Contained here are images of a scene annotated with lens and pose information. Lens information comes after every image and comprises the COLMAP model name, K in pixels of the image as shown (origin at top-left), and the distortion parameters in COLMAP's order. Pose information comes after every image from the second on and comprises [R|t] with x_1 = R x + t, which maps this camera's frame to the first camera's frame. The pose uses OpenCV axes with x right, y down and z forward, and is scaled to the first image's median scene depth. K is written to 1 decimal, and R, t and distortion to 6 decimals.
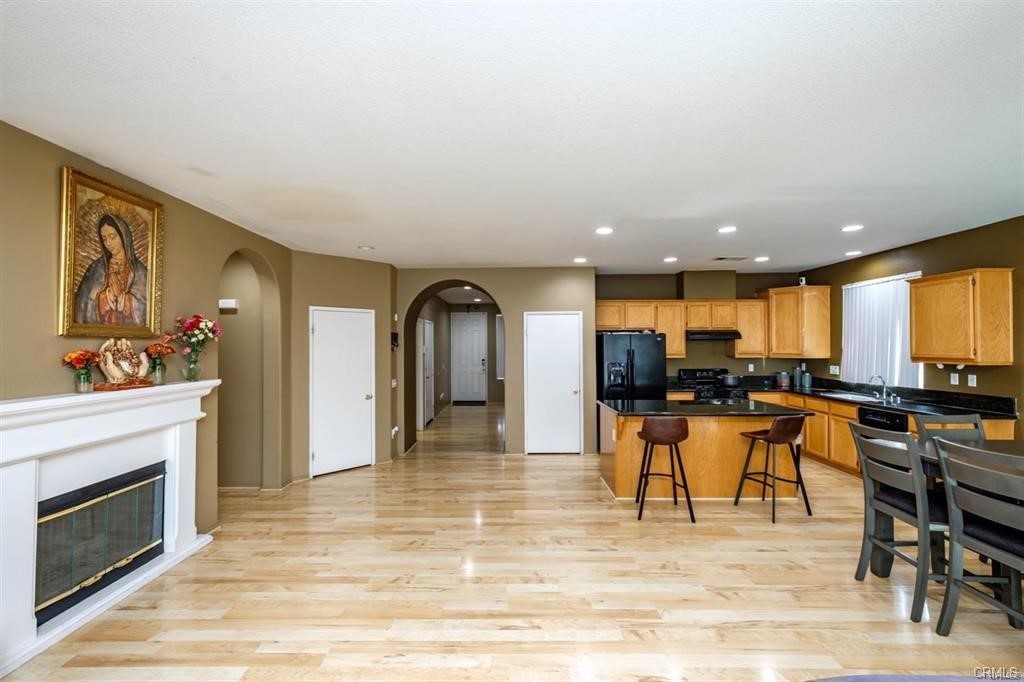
lens RADIAL K [[447.5, 0, 510.2], [0, 447.5, 340.7], [0, 0, 1]] dist [0.000115, -0.000192]
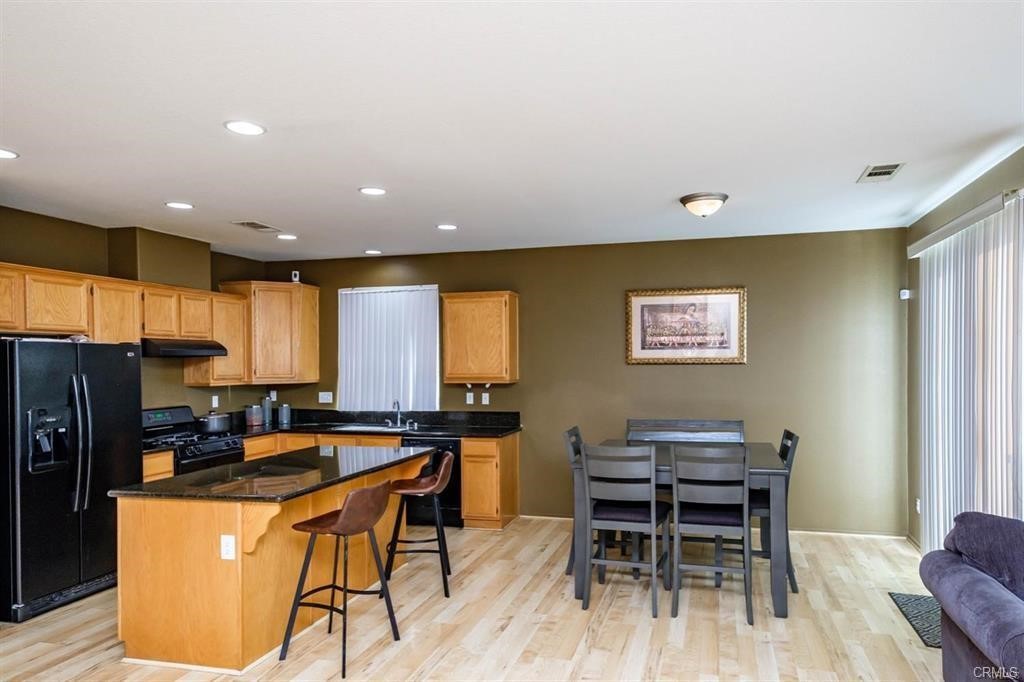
lens RADIAL K [[666.3, 0, 534.5], [0, 666.3, 368.3], [0, 0, 1]] dist [0.010687, 0.001113]
pose [[0.236858, -0.007244, 0.971517, -0.346670], [-0.003525, 0.999959, 0.008315, 0.005273], [-0.971538, -0.005394, 0.236823, 0.428489]]
